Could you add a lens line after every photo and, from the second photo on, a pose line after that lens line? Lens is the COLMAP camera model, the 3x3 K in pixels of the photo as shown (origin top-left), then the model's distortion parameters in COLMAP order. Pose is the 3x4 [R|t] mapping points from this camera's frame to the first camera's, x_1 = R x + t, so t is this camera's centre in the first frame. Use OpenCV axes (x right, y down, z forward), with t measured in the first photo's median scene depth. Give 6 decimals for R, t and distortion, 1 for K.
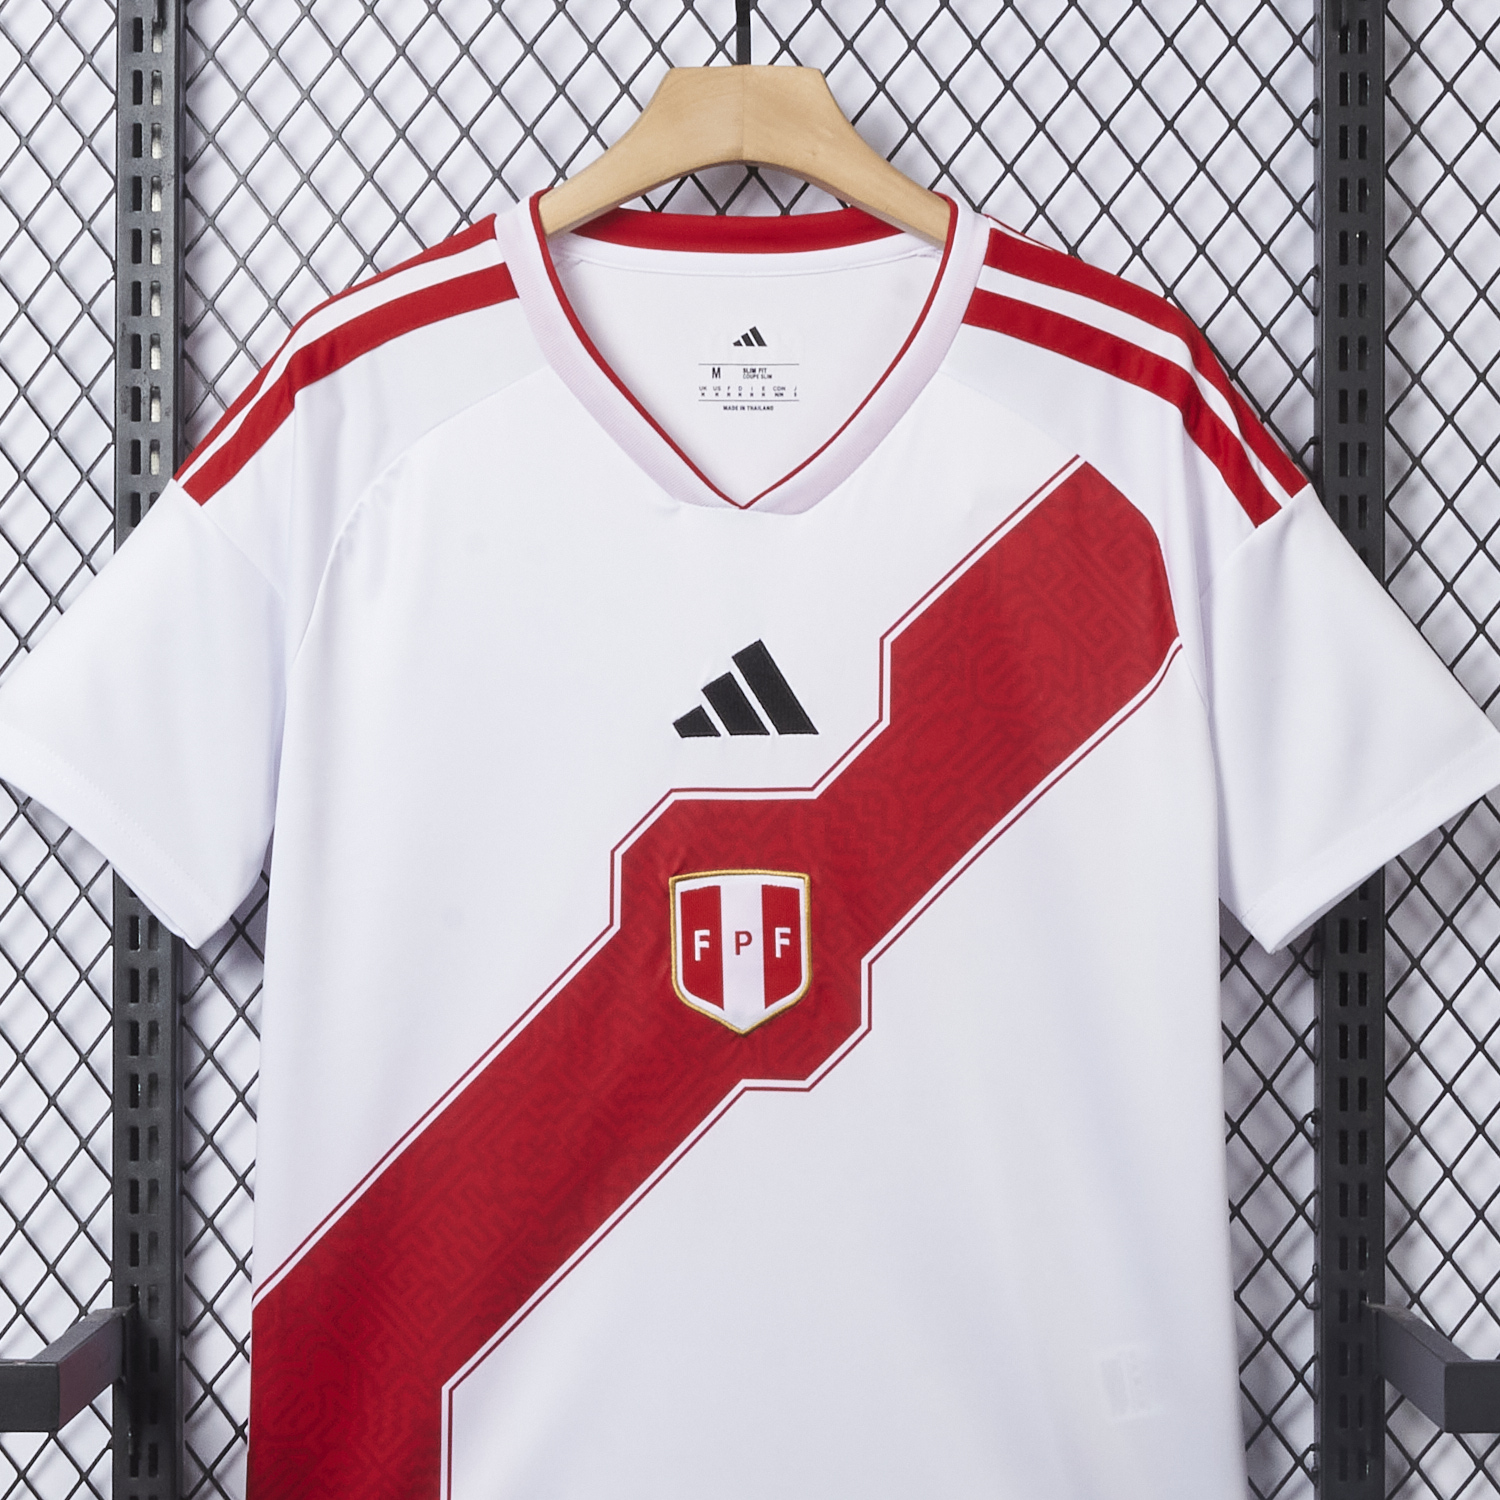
lens RADIAL K [[3200.2, 0, 754.1], [0, 3200.2, 756.6], [0, 0, 1]] dist [0.019255, 0.000000]
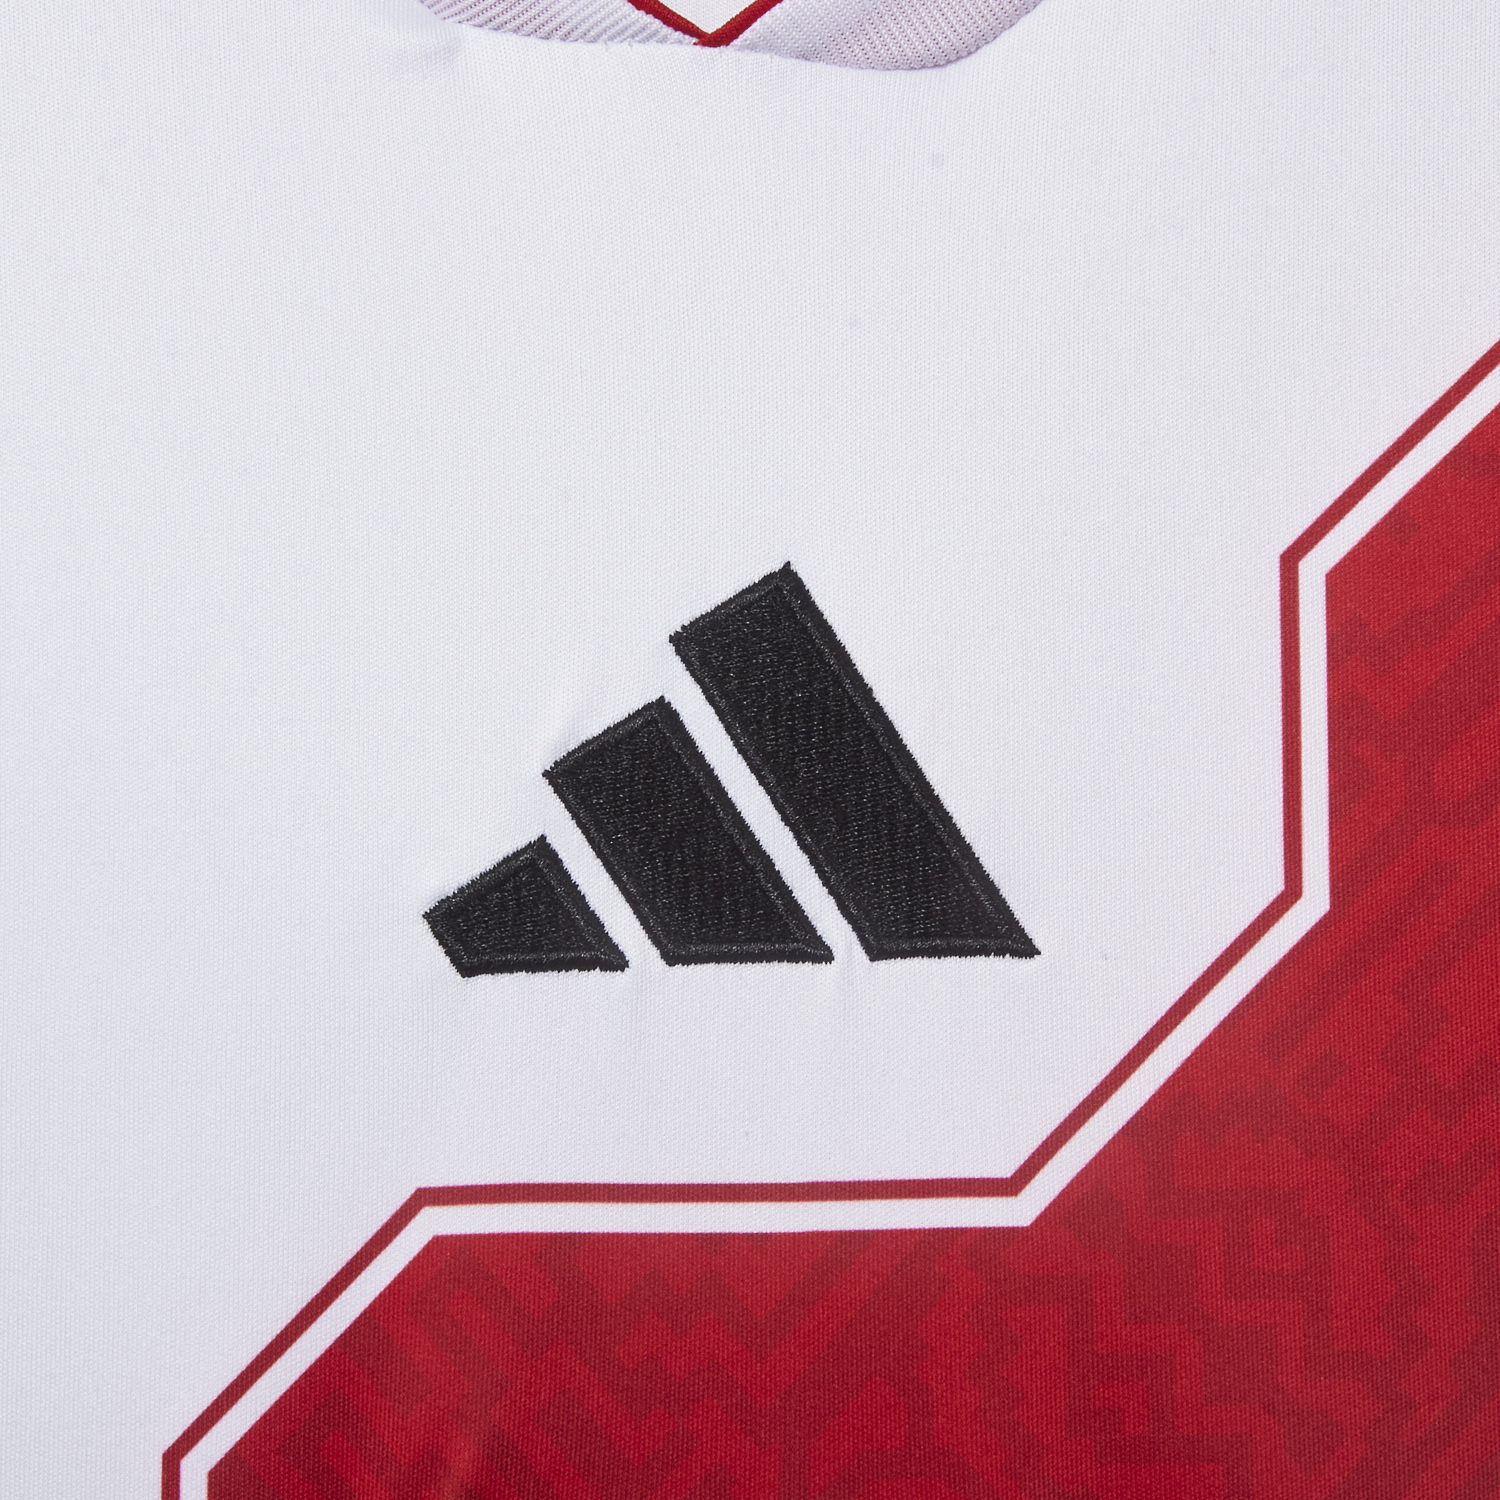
lens RADIAL K [[3200.2, 0, 748.7], [0, 3200.2, 748.3], [0, 0, 1]] dist [0.019255, 0.000000]
pose [[0.999792, -0.004851, 0.019826, -0.006028], [0.005138, 0.999882, -0.014444, -0.019077], [-0.019754, 0.014543, 0.999699, 0.761191]]
